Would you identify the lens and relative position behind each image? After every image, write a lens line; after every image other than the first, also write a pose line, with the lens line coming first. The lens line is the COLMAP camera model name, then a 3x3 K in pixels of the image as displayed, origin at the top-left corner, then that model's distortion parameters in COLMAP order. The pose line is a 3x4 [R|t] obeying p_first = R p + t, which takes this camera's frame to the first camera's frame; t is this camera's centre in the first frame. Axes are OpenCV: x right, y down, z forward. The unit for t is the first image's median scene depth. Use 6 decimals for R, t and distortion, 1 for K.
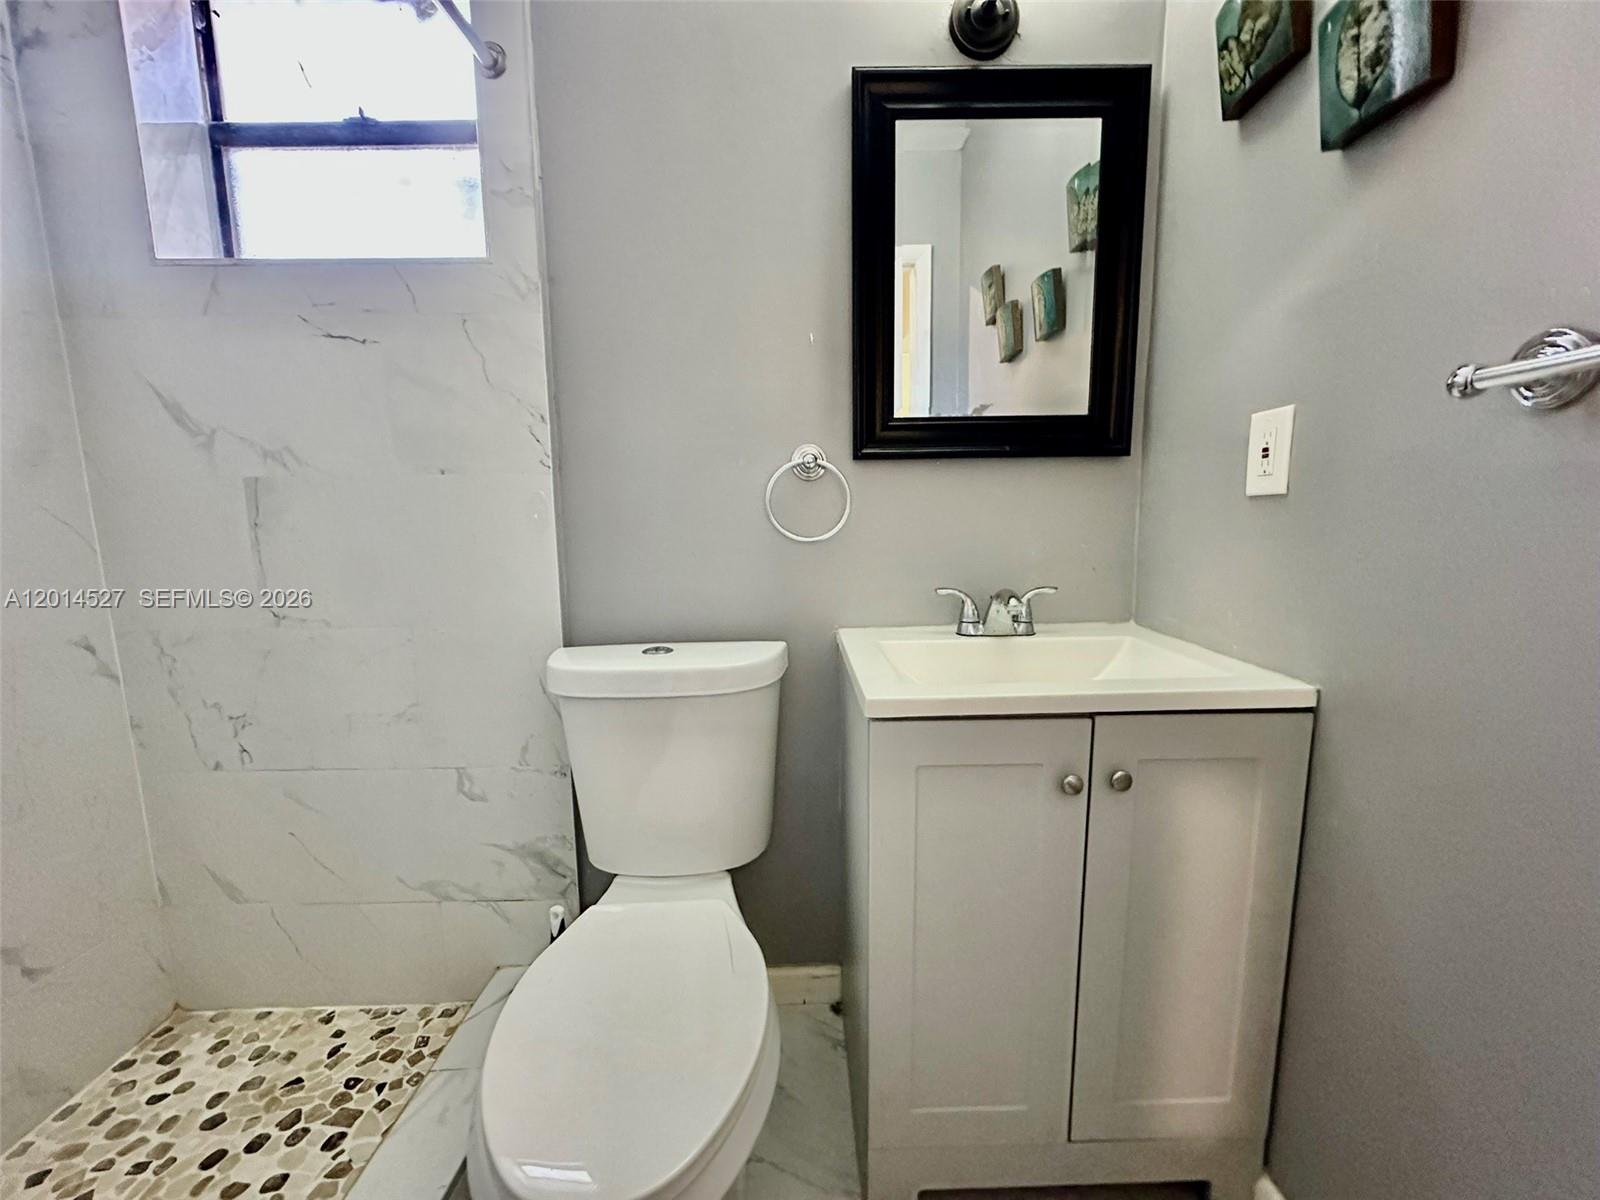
lens RADIAL K [[640.9, 0, 798.7], [0, 640.9, 594.6], [0, 0, 1]] dist [-0.006379, 0.001193]
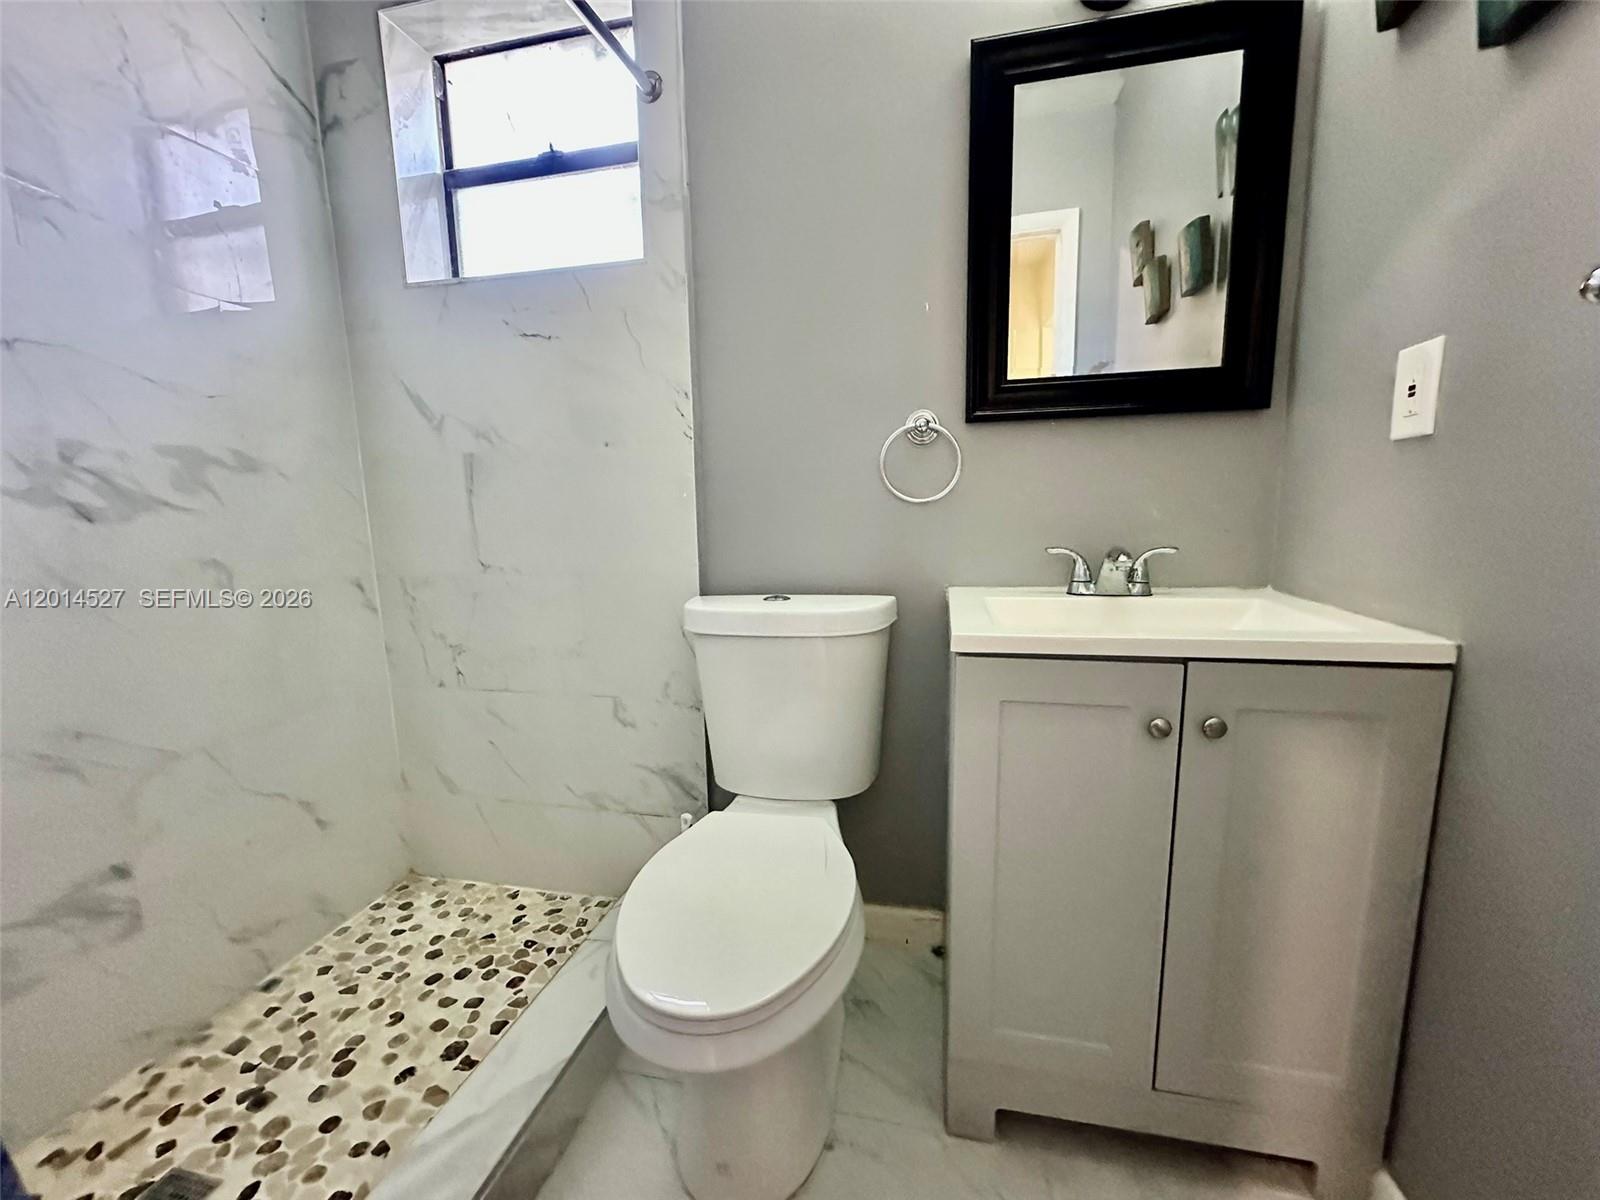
lens RADIAL K [[640.9, 0, 797.3], [0, 640.9, 593.8], [0, 0, 1]] dist [-0.006379, 0.001193]
pose [[0.972637, 0.027002, -0.230756, 0.068468], [-0.024145, 0.999593, 0.015198, 0.058420], [0.231073, -0.009211, 0.972893, -0.075115]]
